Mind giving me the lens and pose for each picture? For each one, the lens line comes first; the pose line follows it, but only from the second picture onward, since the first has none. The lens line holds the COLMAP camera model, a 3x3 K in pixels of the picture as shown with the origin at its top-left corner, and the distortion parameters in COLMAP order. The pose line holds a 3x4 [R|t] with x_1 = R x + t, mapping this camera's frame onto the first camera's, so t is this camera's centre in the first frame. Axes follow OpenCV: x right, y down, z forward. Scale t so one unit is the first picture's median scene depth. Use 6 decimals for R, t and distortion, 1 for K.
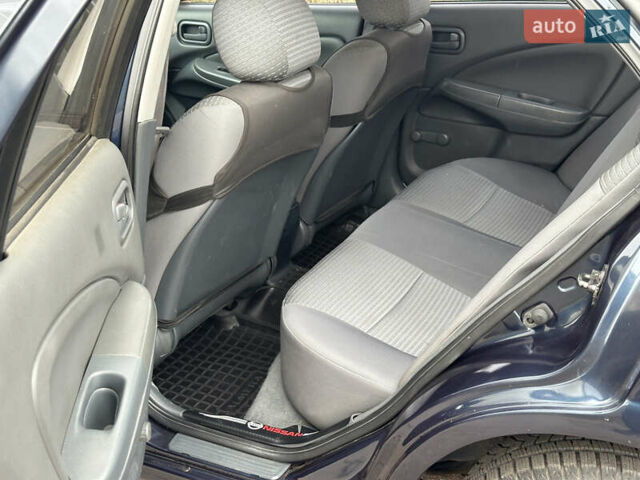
lens RADIAL K [[892.4, 0, 321.4], [0, 892.4, 236.3], [0, 0, 1]] dist [0.179490, 0.000000]
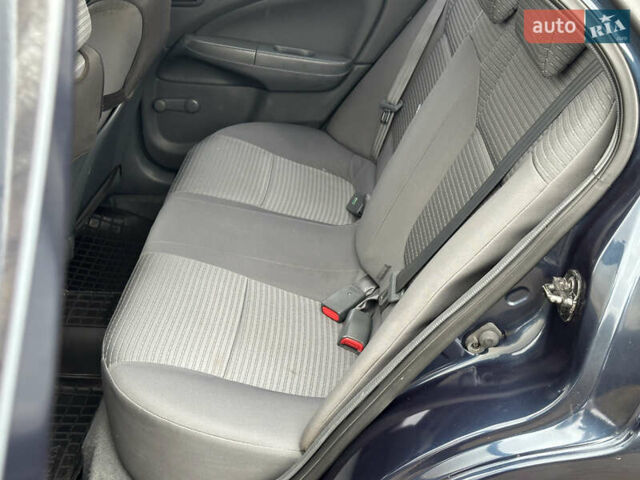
lens RADIAL K [[892.4, 0, 316.4], [0, 892.4, 239.1], [0, 0, 1]] dist [0.179490, 0.000000]
pose [[0.919024, -0.177482, 0.351988, -0.092054], [0.151039, 0.983308, 0.101456, -0.057029], [-0.364119, -0.040077, 0.930490, 0.157139]]
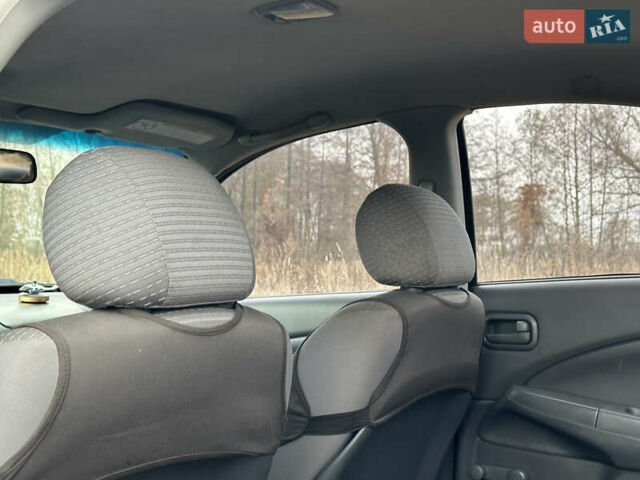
lens RADIAL K [[892.4, 0, 320.7], [0, 892.4, 243.7], [0, 0, 1]] dist [0.179490, 0.000000]
pose [[0.991598, -0.005655, -0.129235, 0.087231], [-0.045657, 0.919449, -0.390549, 0.001758], [0.121033, 0.393168, 0.911466, 0.333431]]
